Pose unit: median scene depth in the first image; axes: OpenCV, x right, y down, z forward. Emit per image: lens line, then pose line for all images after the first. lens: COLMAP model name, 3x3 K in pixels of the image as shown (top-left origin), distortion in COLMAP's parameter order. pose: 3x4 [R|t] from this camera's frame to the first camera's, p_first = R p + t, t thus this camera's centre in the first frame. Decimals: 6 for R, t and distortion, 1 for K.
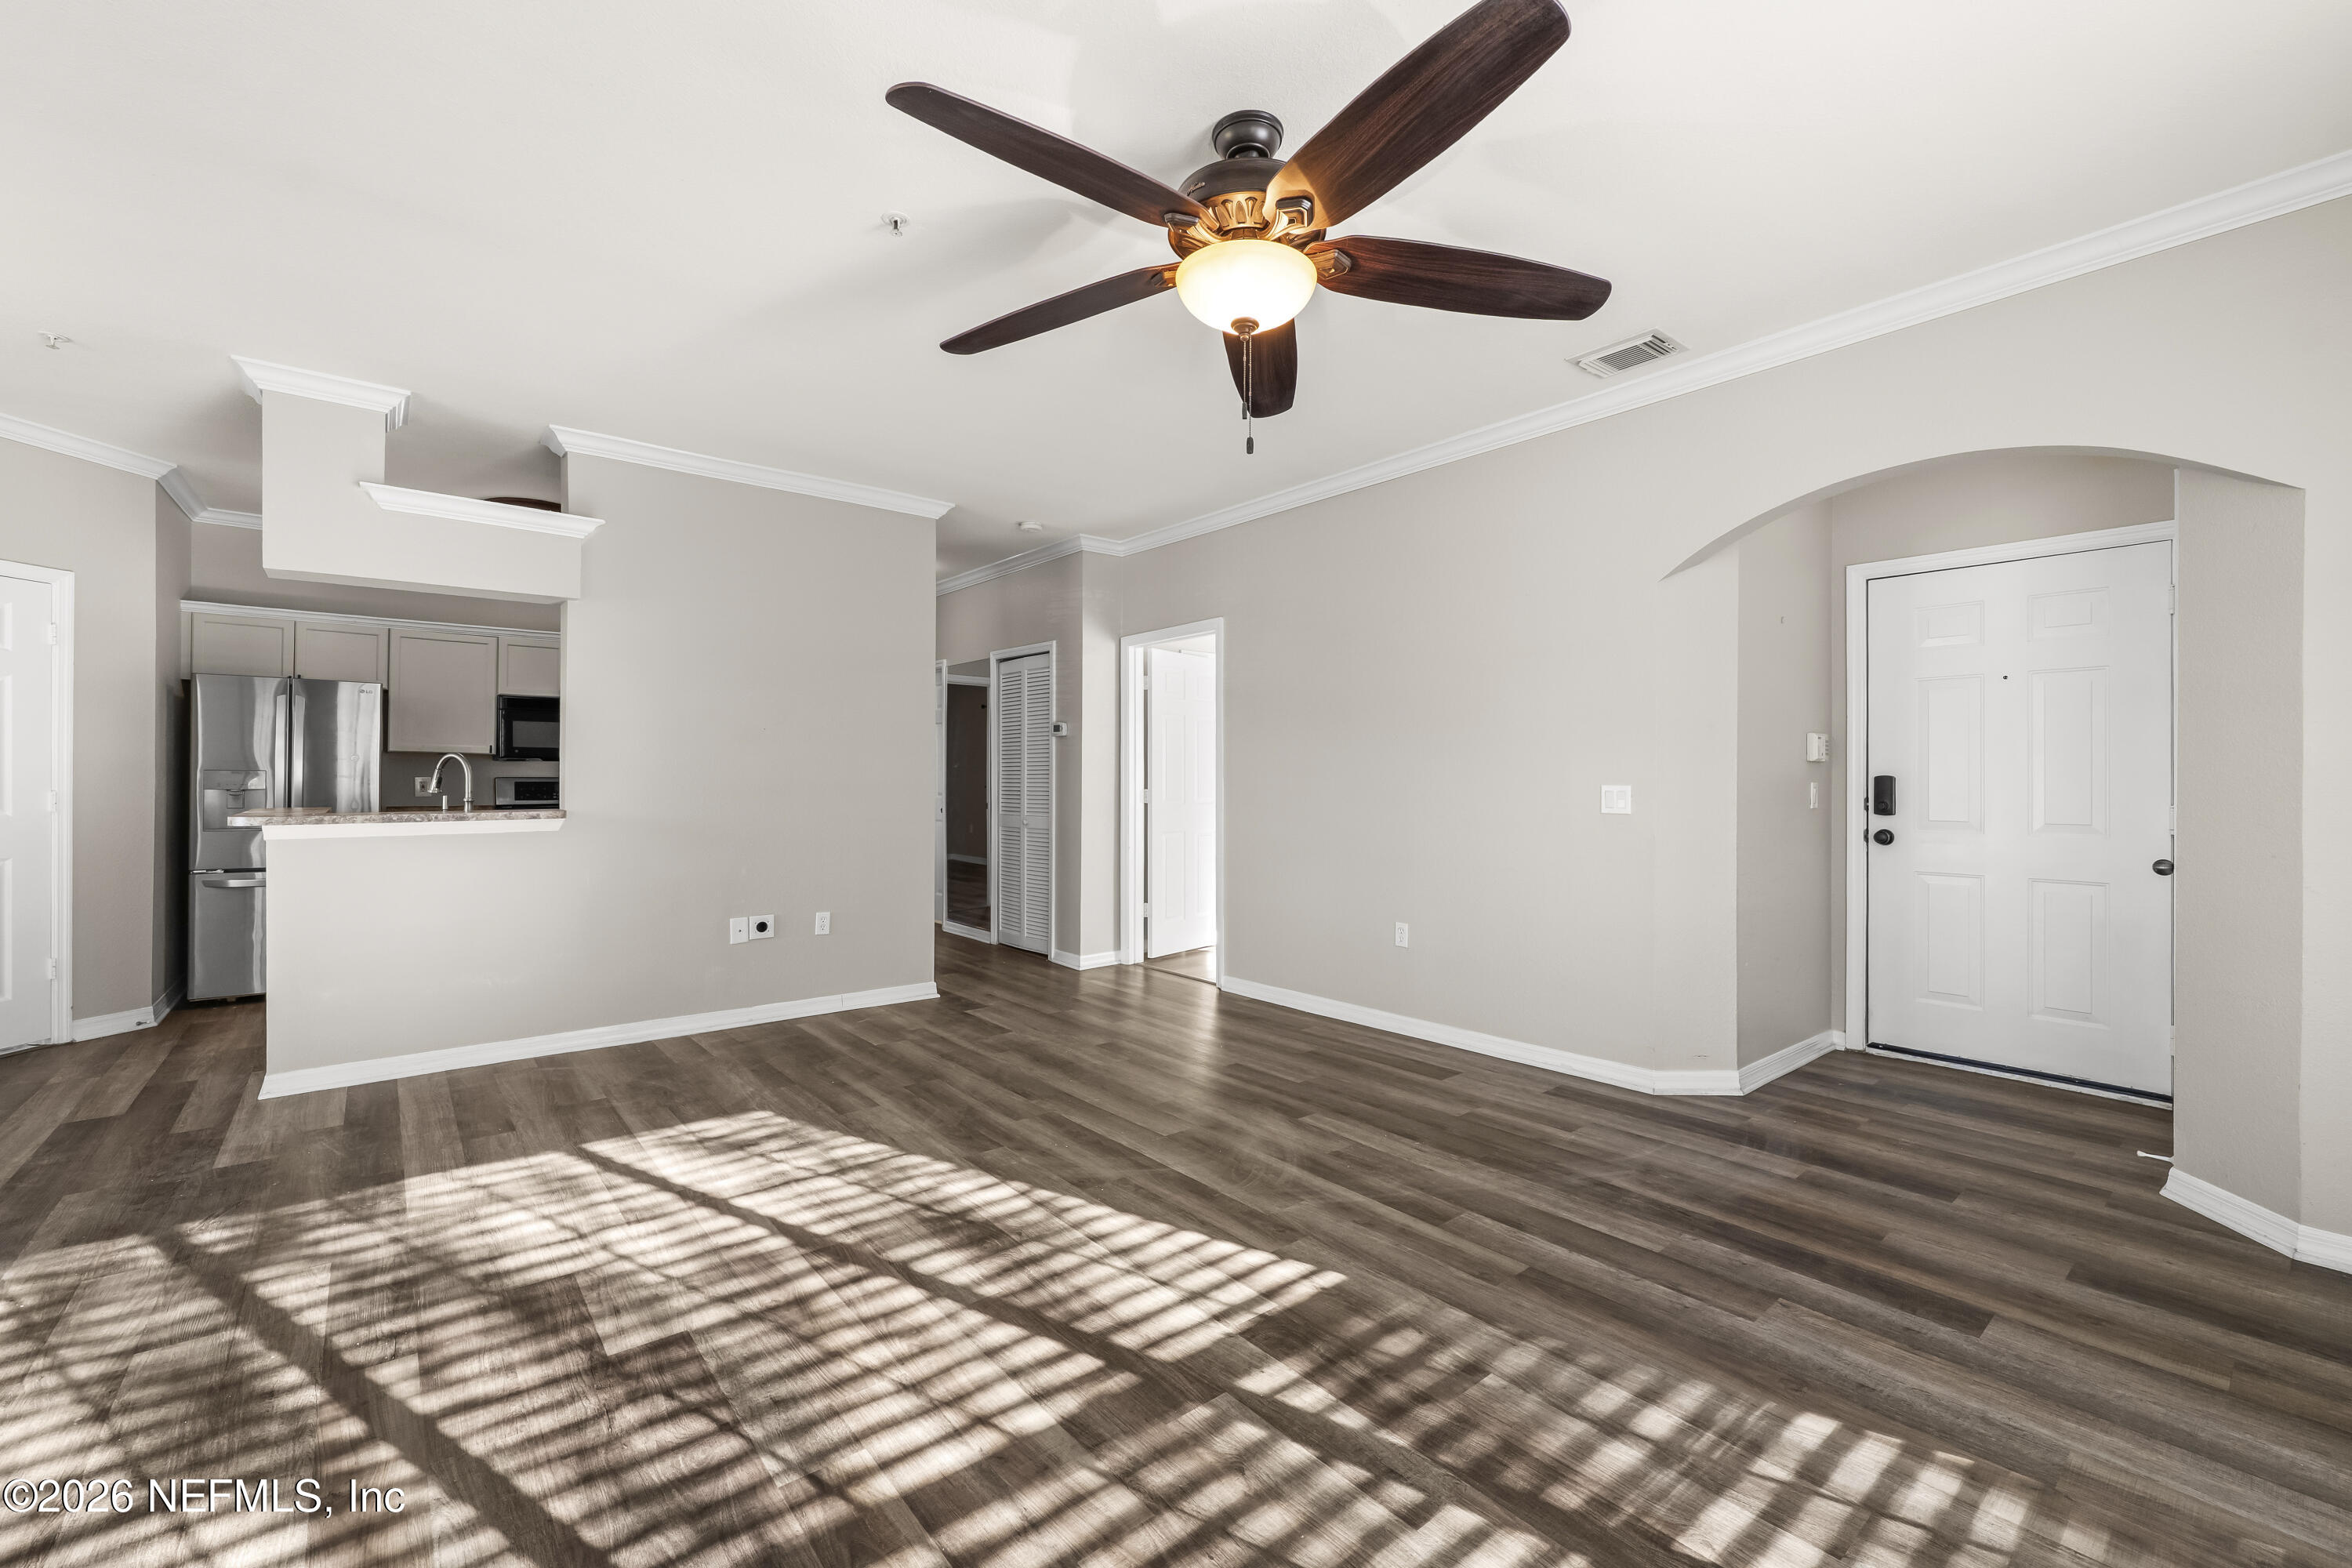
lens RADIAL K [[956.3, 0, 1176.6], [0, 956.3, 778.0], [0, 0, 1]] dist [0.005571, -0.000080]
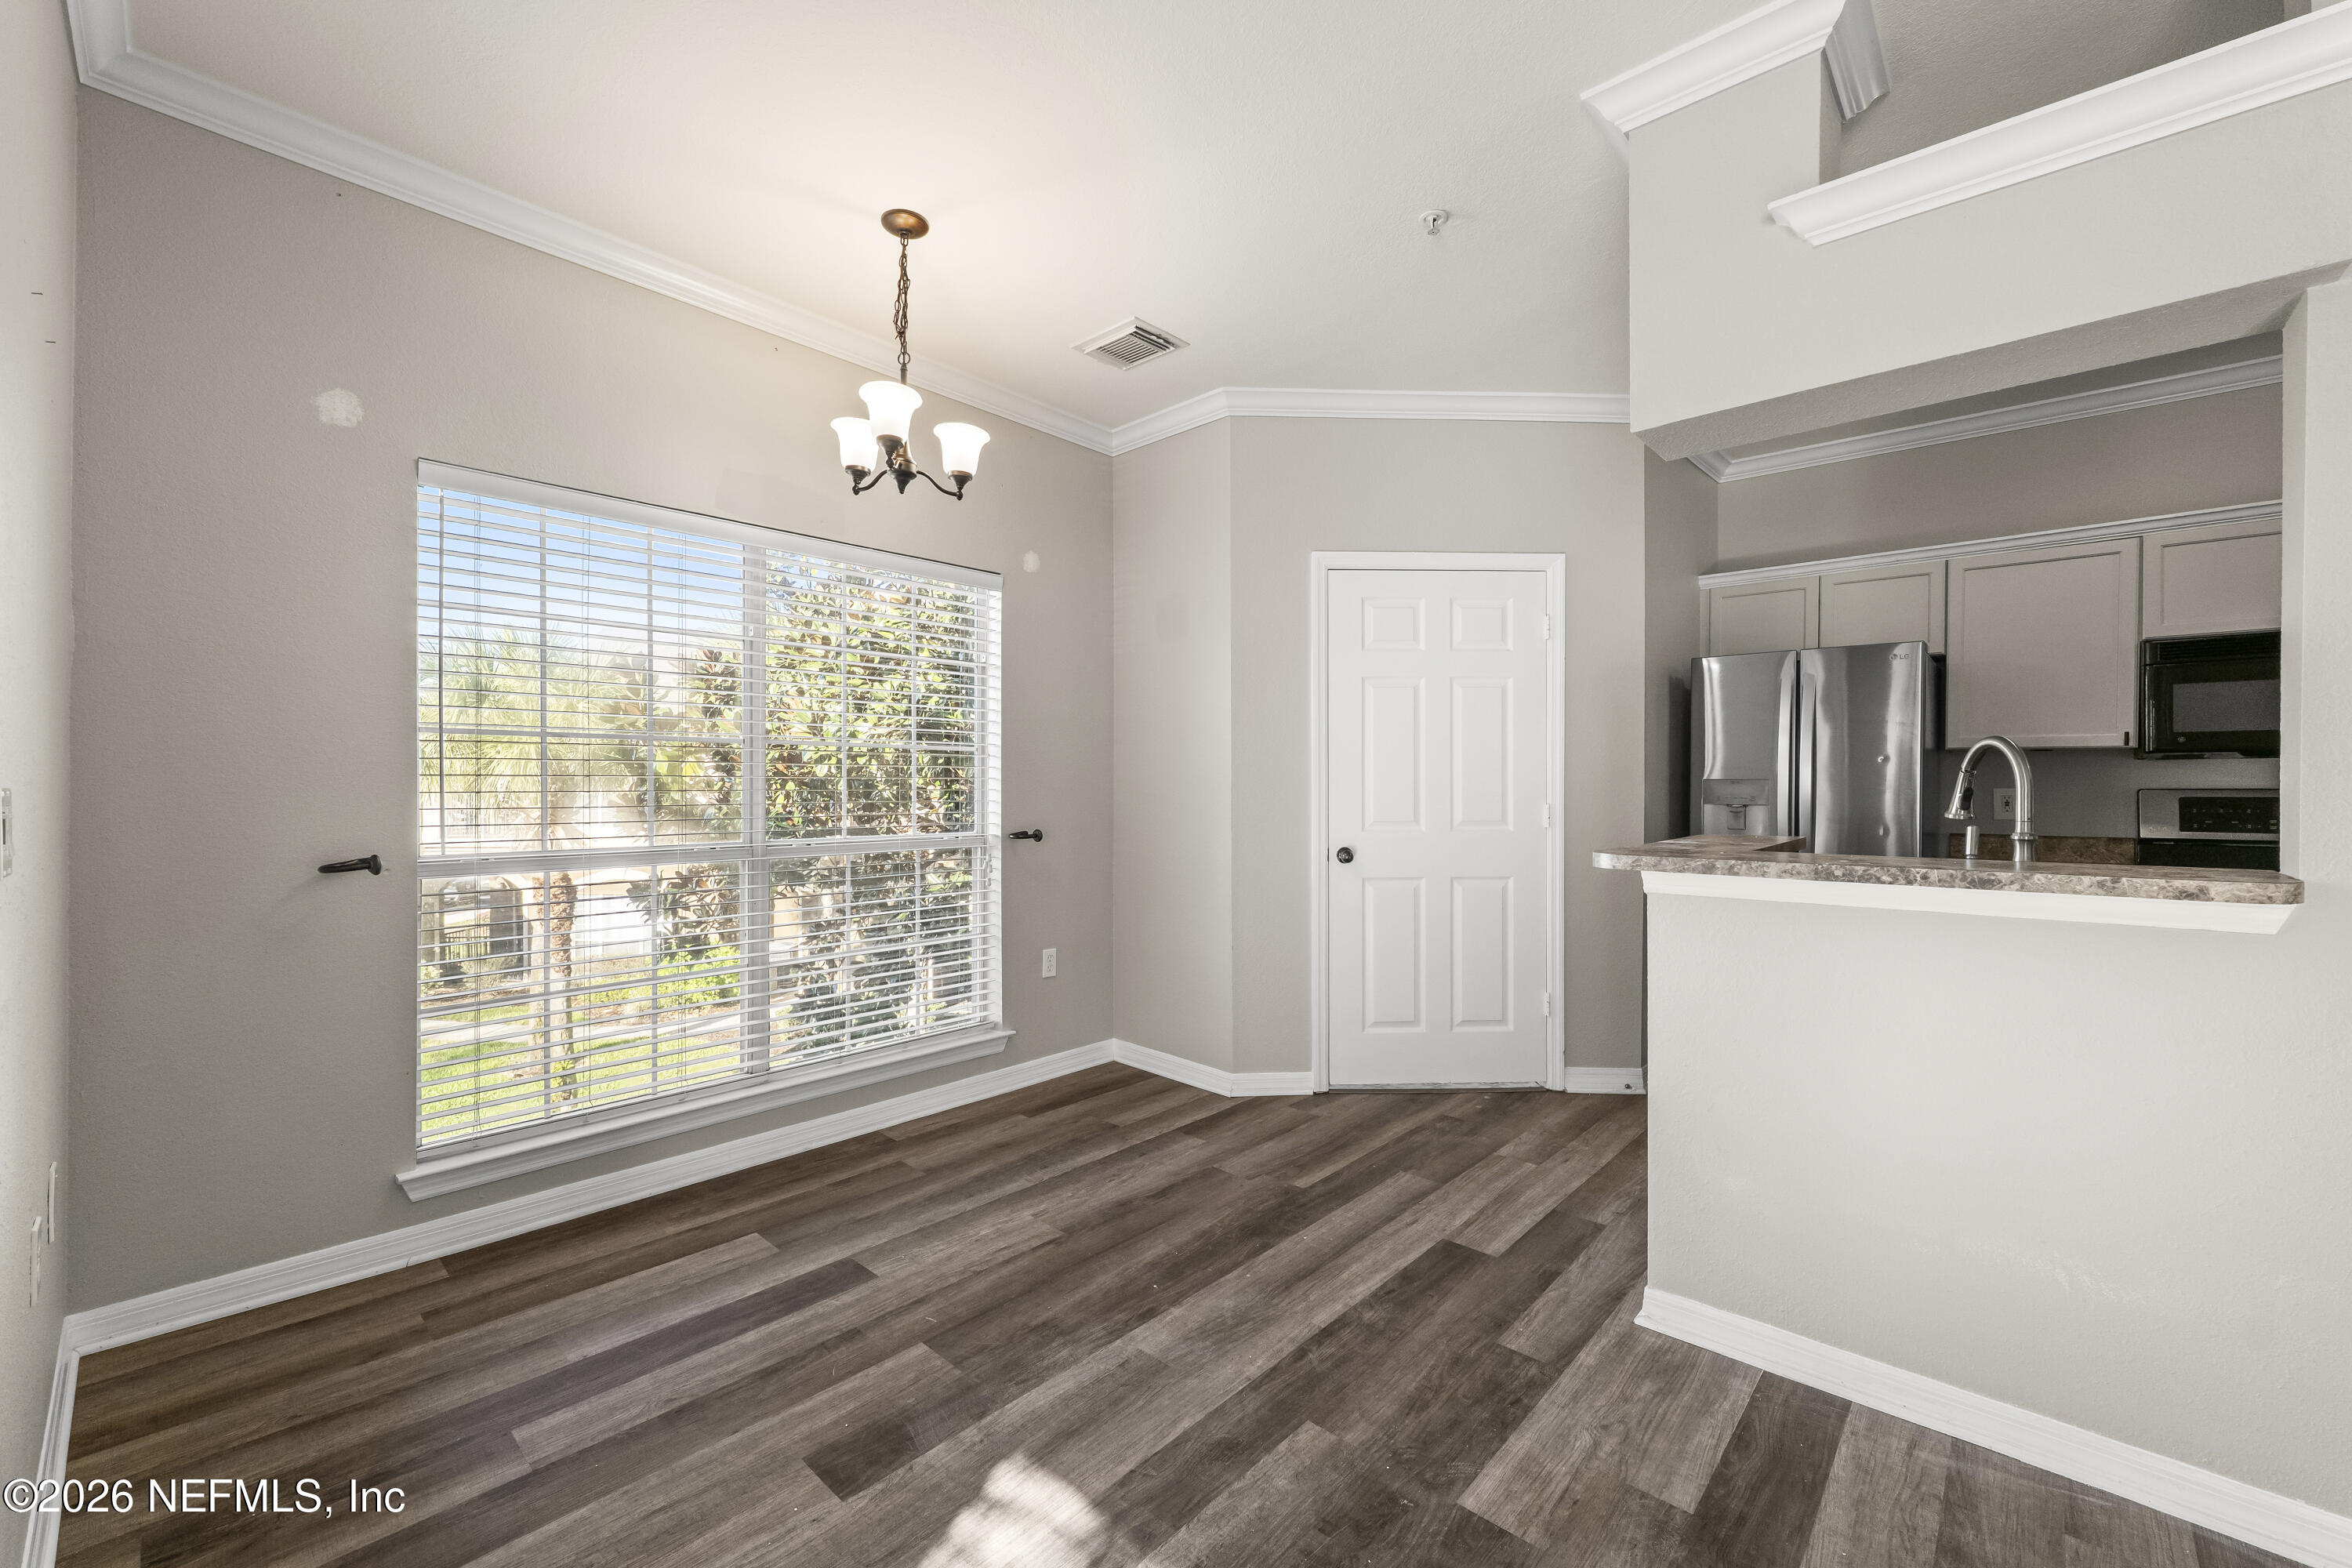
lens RADIAL K [[938.5, 0, 1176.0], [0, 938.5, 784.0], [0, 0, 1]] dist [-0.002612, -0.000069]
pose [[0.124236, -0.005549, -0.992237, -0.334708], [-0.002144, 0.999981, -0.005861, 0.000971], [0.992250, 0.002855, 0.124222, 0.526991]]
